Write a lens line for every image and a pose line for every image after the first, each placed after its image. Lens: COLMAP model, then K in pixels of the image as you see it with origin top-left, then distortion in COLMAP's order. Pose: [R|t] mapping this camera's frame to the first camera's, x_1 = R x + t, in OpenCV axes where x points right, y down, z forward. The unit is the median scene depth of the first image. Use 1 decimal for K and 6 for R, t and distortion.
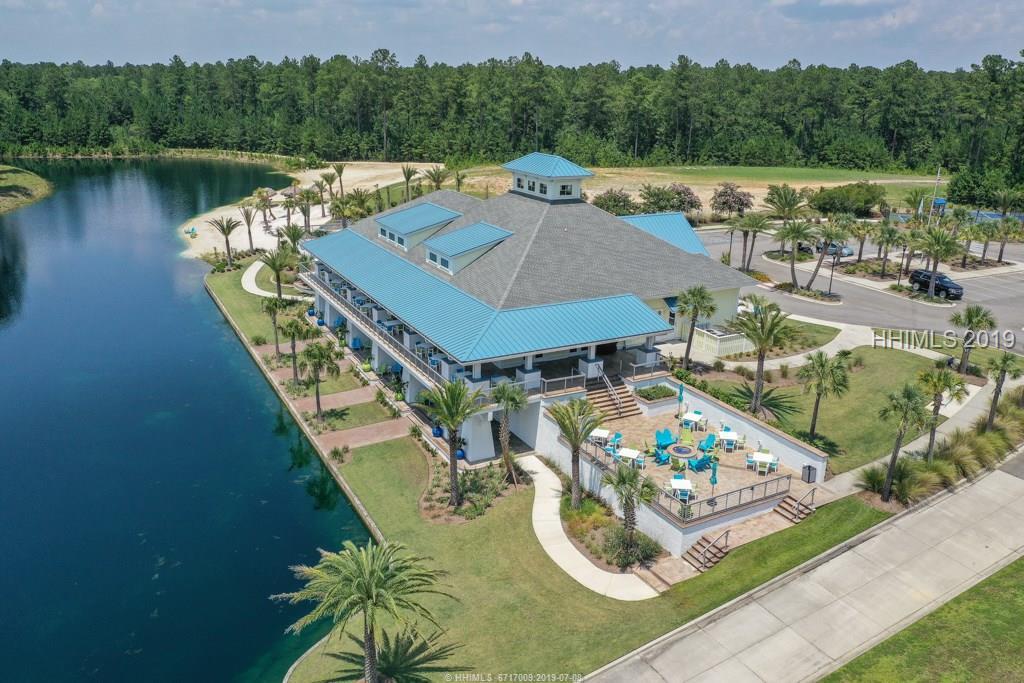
lens RADIAL K [[789.8, 0, 512.0], [0, 789.8, 341.5], [0, 0, 1]] dist [-0.011049, -0.006958]
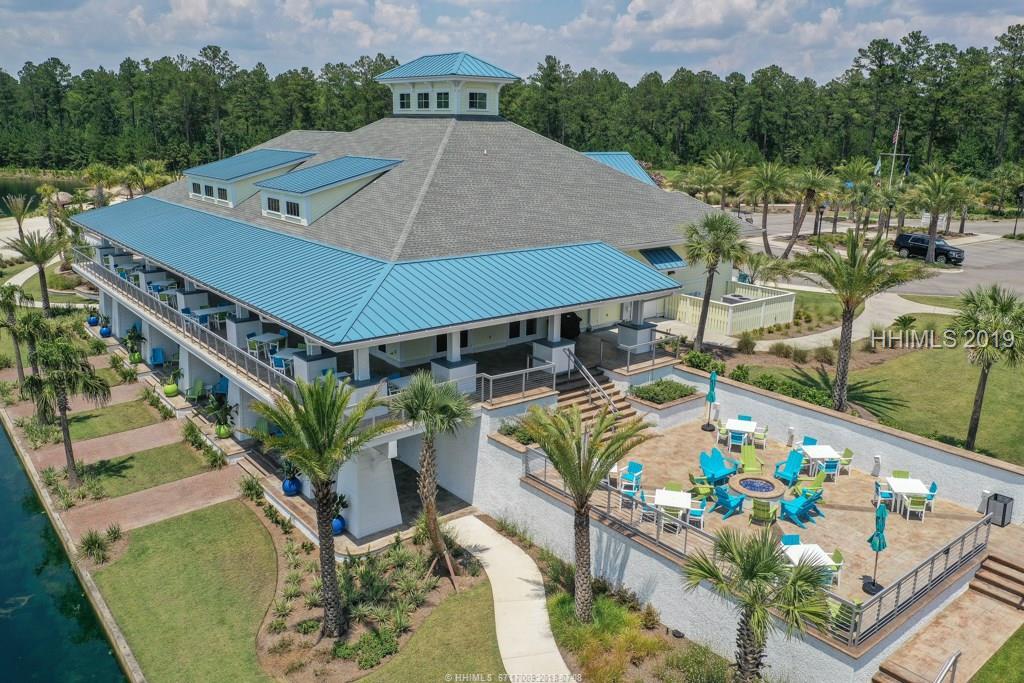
lens RADIAL K [[789.8, 0, 512.0], [0, 789.8, 341.5], [0, 0, 1]] dist [-0.011049, -0.006958]
pose [[0.983025, -0.049510, 0.176665, -0.035267], [0.058097, 0.997351, -0.043764, 0.045912], [-0.174031, 0.053285, 0.983298, 0.421382]]
